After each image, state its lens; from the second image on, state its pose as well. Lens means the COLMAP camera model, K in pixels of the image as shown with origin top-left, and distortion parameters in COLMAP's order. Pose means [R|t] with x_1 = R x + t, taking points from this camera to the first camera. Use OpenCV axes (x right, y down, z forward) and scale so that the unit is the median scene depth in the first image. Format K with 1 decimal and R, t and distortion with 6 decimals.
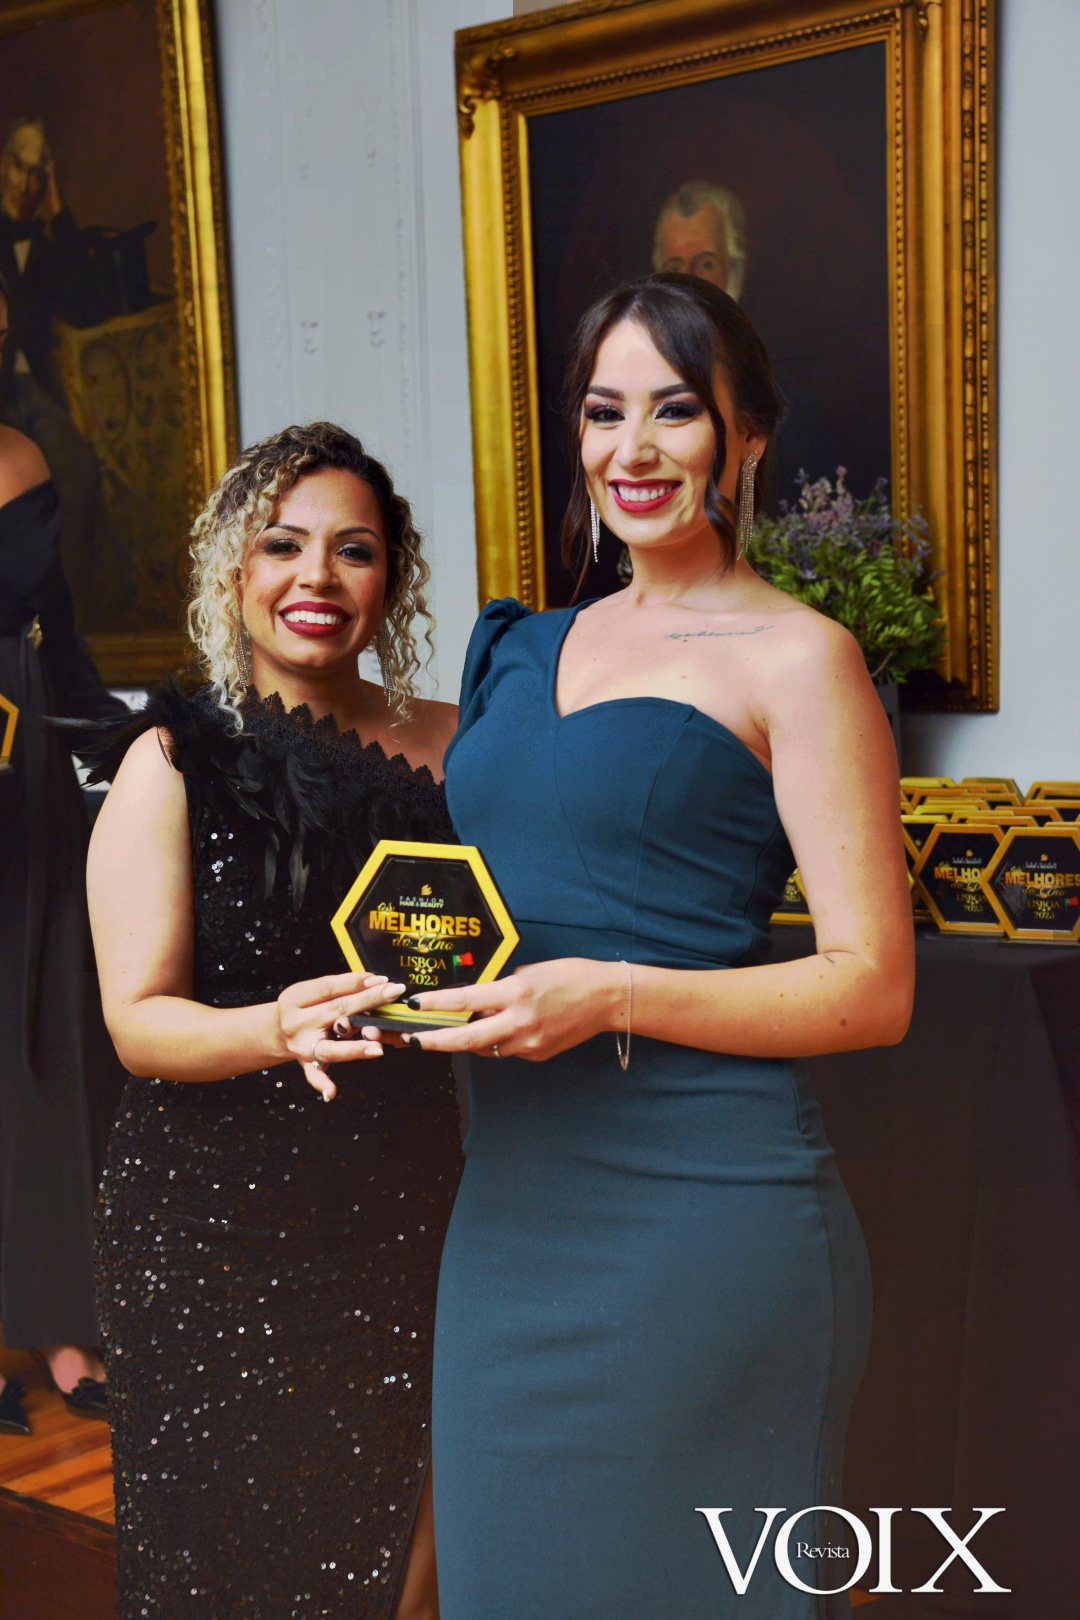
lens RADIAL K [[2479.0, 0, 540.0], [0, 2479.0, 810.0], [0, 0, 1]] dist [0.200263, 0.255755]
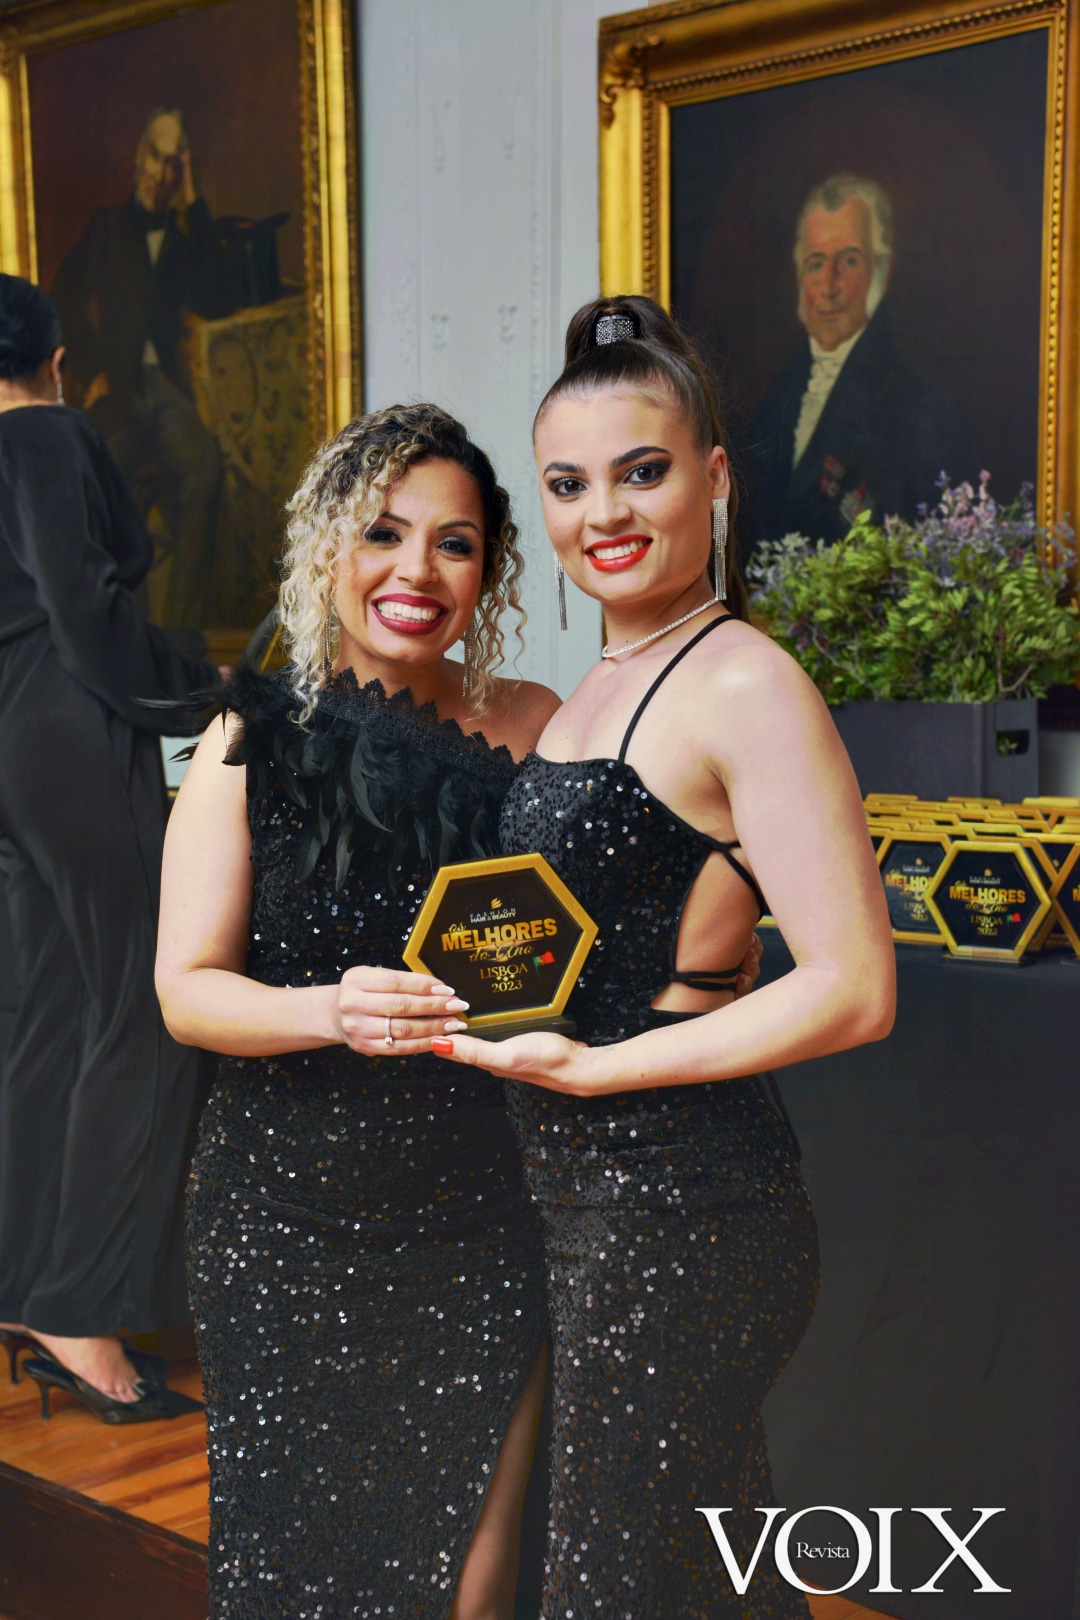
lens RADIAL K [[2479.0, 0, 540.0], [0, 2479.0, 810.0], [0, 0, 1]] dist [0.200263, 0.255755]
pose [[0.998297, 0.033168, -0.047998, 0.000673], [-0.033534, 0.999414, -0.006837, 0.004390], [0.047743, 0.008435, 0.998824, 0.029669]]
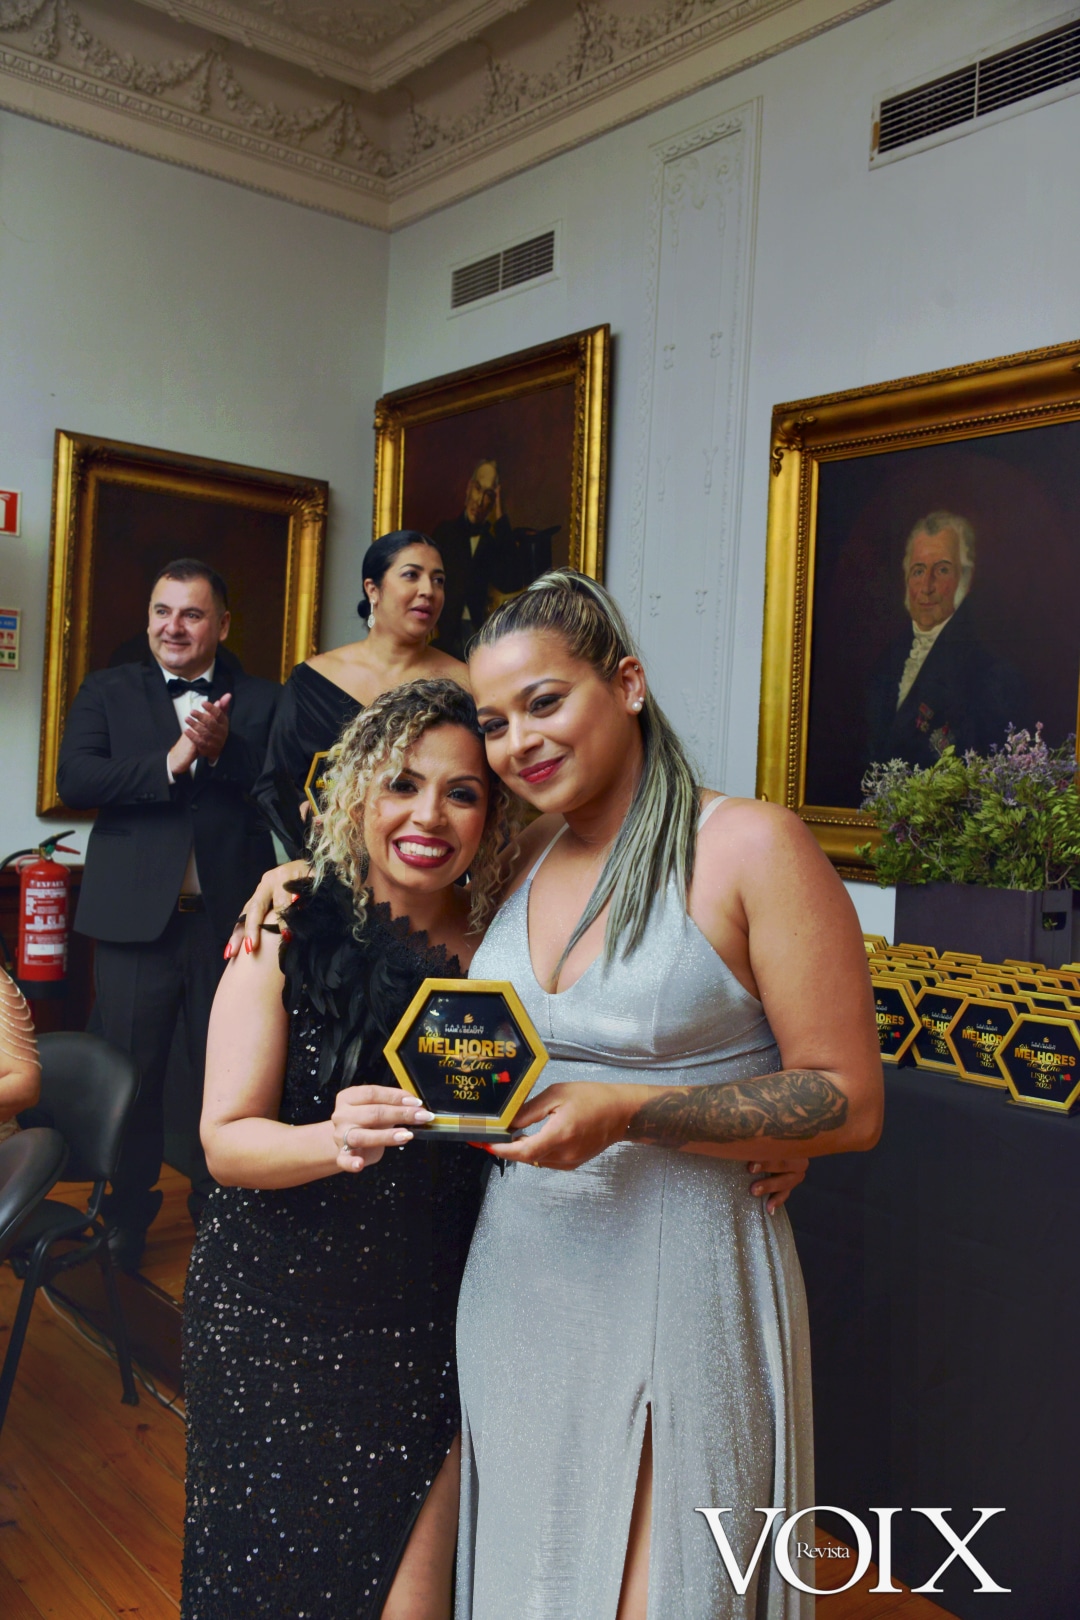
lens RADIAL K [[1511.2, 0, 534.6], [0, 1511.2, 812.8], [0, 0, 1]] dist [0.003286, 0.010107]
pose [[0.982412, 0.082713, -0.167405, -0.004067], [-0.091762, 0.994669, -0.047048, -0.024723], [0.162621, 0.061582, 0.984765, 0.152653]]
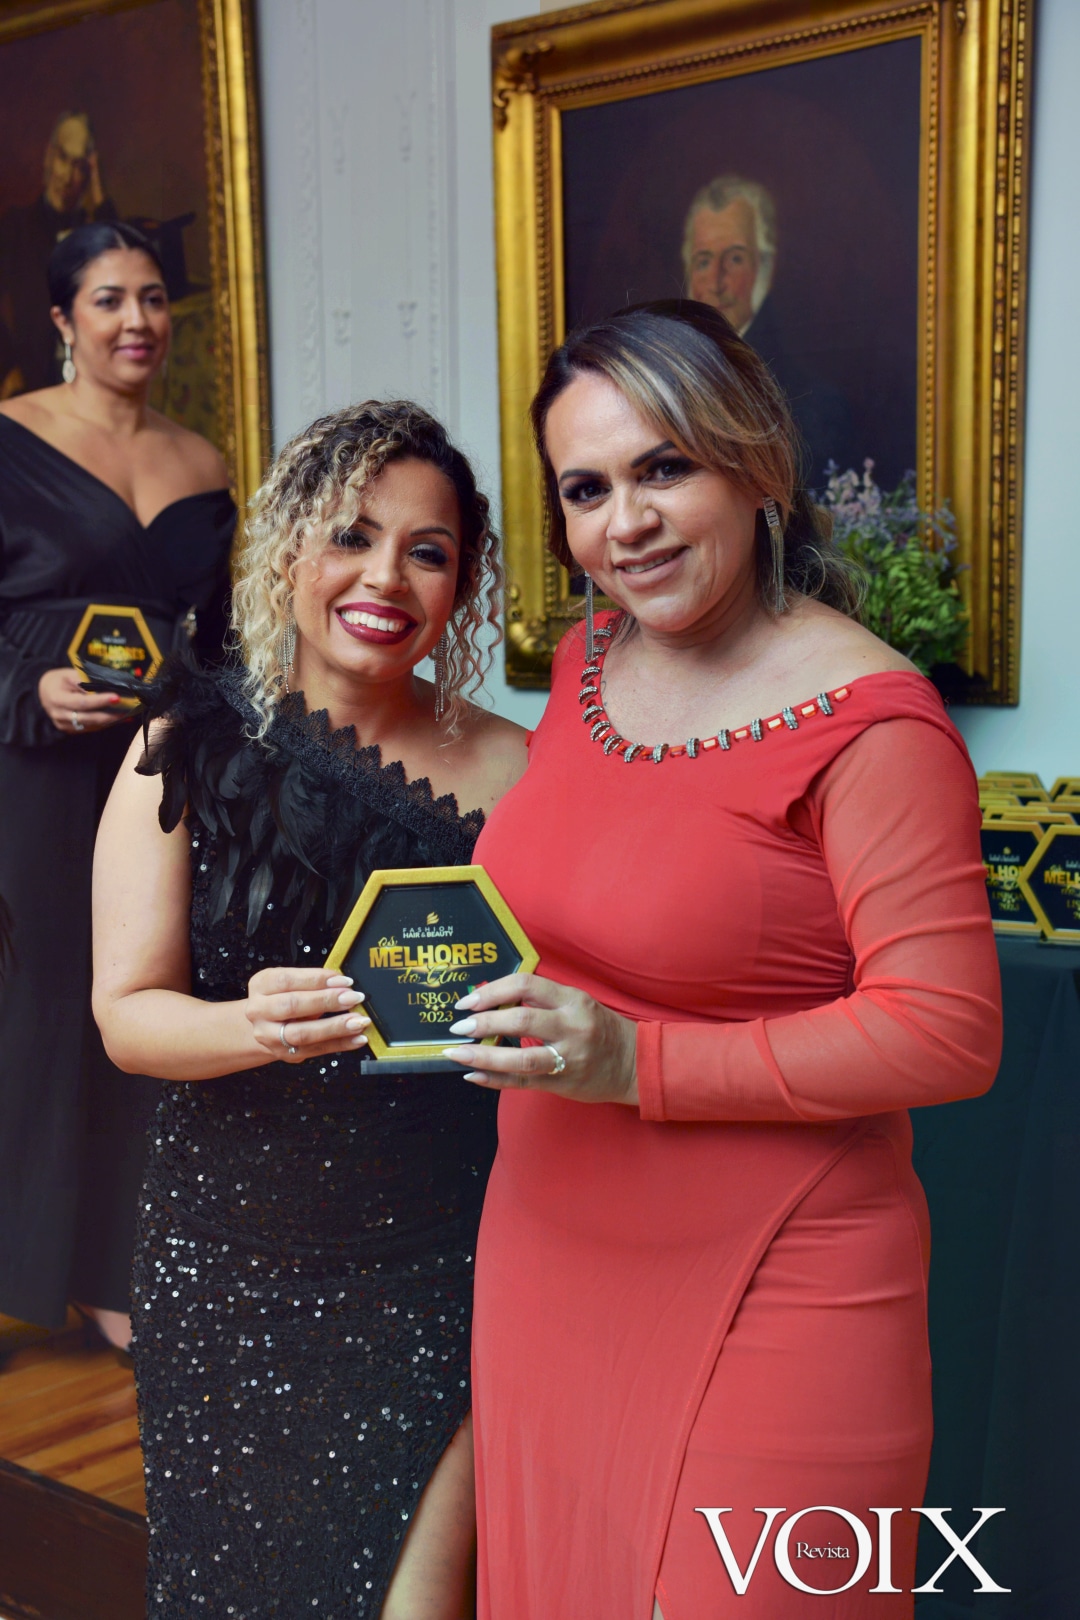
lens RADIAL K [[2262.5, 0, 539.8], [0, 2262.5, 813.6], [0, 0, 1]] dist [0.156928, 0.233934]
pose [[0.999812, 0.019372, -0.000522, -0.007796], [-0.019364, 0.999740, 0.012055, -0.003102], [0.000756, -0.012043, 0.999927, 0.073061]]
